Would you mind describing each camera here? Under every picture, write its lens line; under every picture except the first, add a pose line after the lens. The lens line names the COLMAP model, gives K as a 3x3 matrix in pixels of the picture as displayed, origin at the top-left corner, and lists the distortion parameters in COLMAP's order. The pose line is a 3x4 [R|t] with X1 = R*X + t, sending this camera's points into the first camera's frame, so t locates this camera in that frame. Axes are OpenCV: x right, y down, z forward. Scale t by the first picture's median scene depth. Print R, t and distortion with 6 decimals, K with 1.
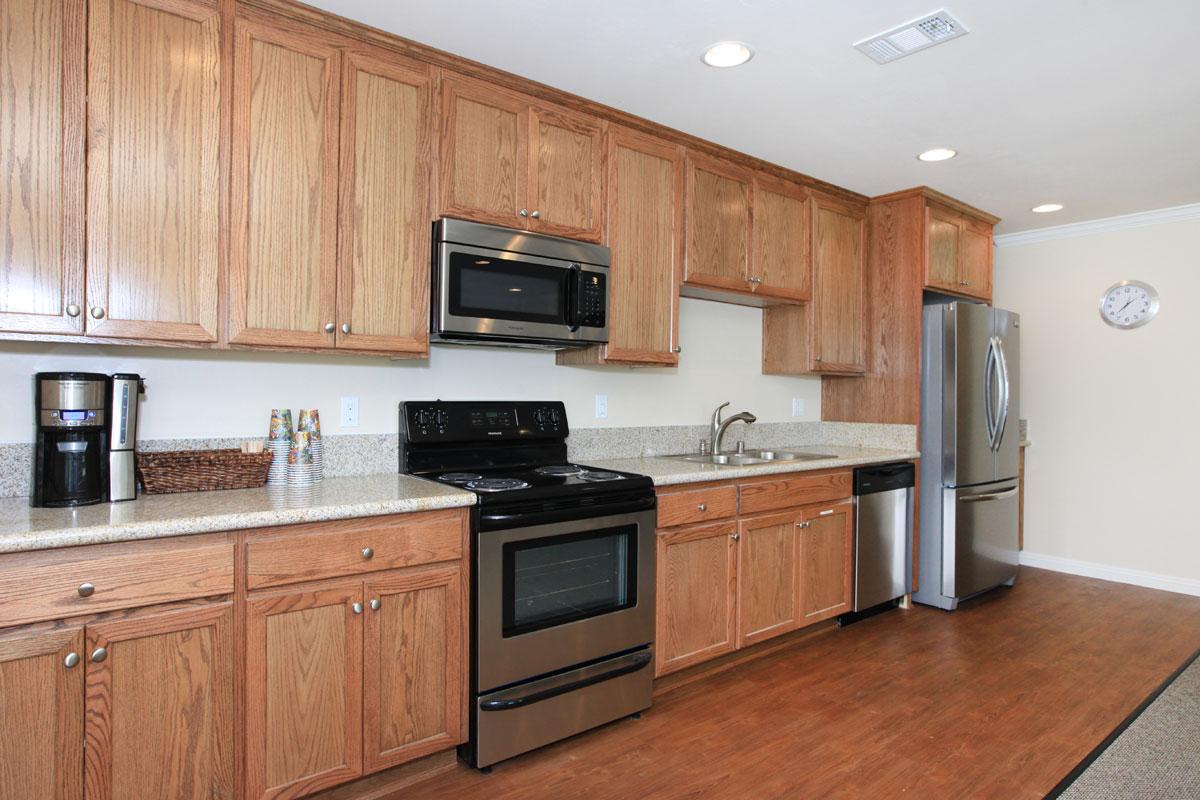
lens RADIAL K [[706.6, 0, 600.0], [0, 706.6, 400.0], [0, 0, 1]] dist [-0.053279, 0.000156]
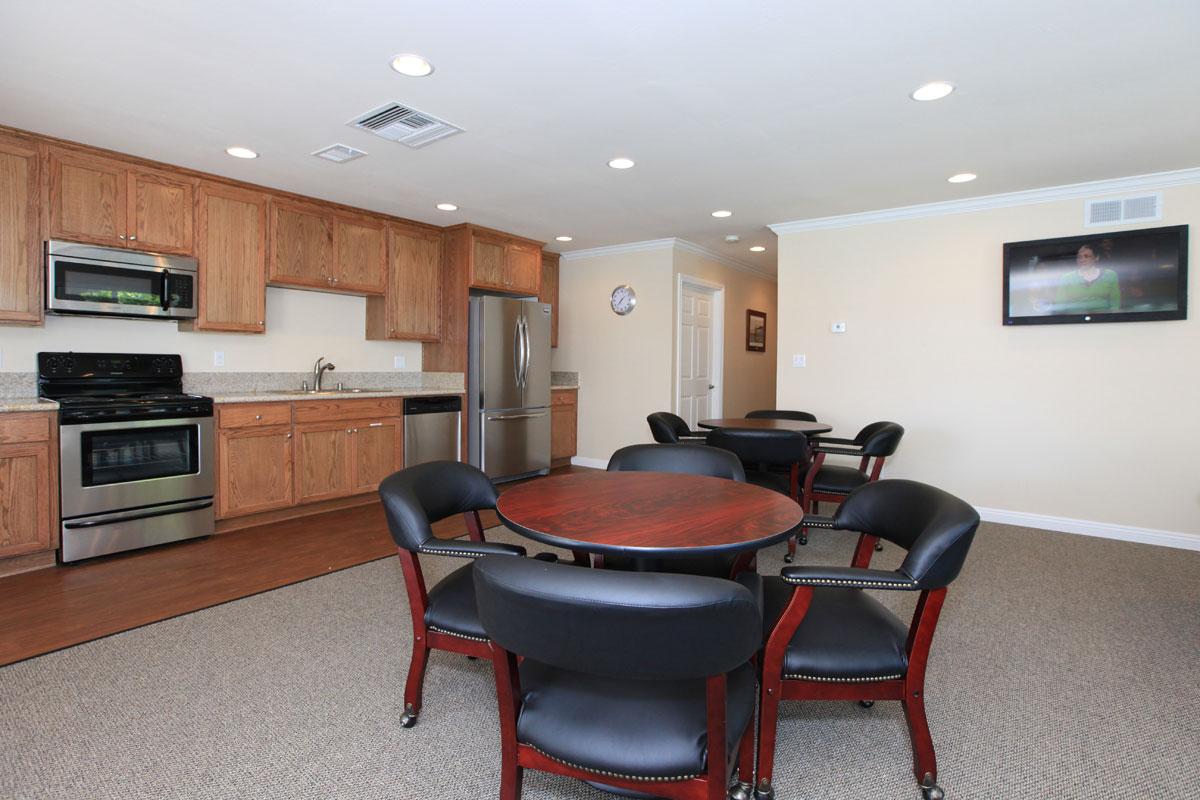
lens RADIAL K [[596.8, 0, 598.7], [0, 596.8, 381.6], [0, 0, 1]] dist [-0.045396, 0.019591]
pose [[0.966276, -0.003364, 0.257487, 0.517245], [-0.003010, 0.999699, 0.024355, 0.028387], [-0.257491, -0.024309, 0.965975, -0.510123]]
